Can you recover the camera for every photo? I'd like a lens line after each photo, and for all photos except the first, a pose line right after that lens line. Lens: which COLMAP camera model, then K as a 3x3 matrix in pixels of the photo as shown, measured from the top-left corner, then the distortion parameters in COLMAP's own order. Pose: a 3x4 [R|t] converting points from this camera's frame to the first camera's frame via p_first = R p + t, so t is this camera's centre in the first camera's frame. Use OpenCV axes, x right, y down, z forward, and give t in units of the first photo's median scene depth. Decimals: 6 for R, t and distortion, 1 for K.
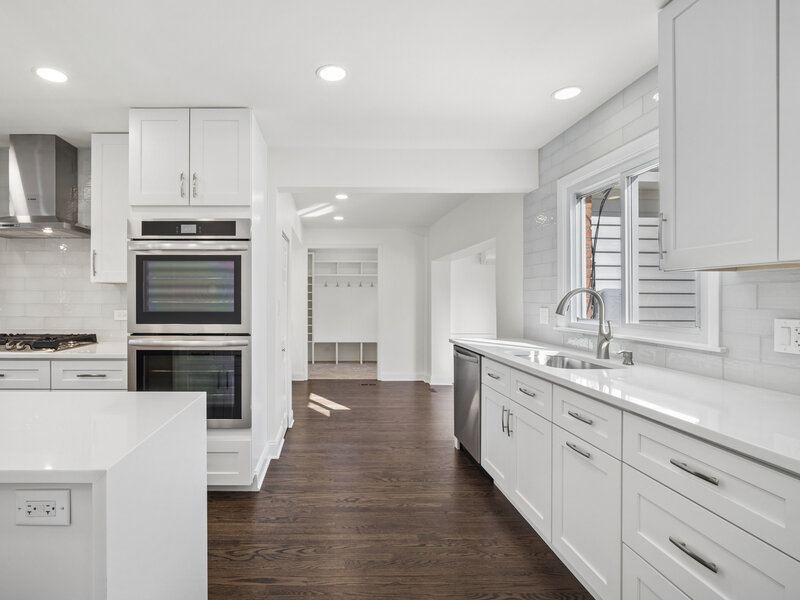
lens RADIAL K [[423.7, 0, 399.5], [0, 423.7, 297.7], [0, 0, 1]] dist [0.001704, 0.000703]
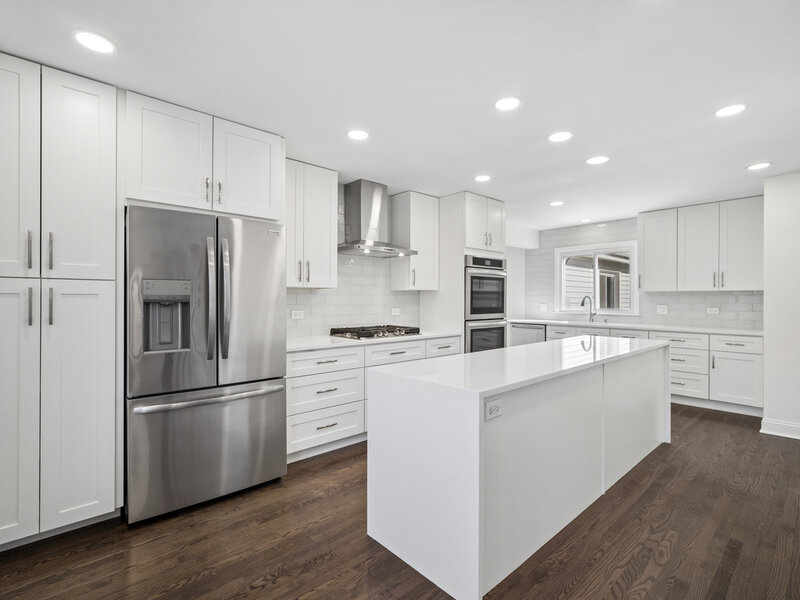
lens RADIAL K [[390.1, 0, 404.1], [0, 390.1, 299.3], [0, 0, 1]] dist [-0.000175, 0.000843]
pose [[0.747401, -0.001889, 0.664371, -1.902888], [0.003751, 0.999992, -0.001376, -0.000715], [-0.664363, 0.003520, 0.747402, -0.035961]]
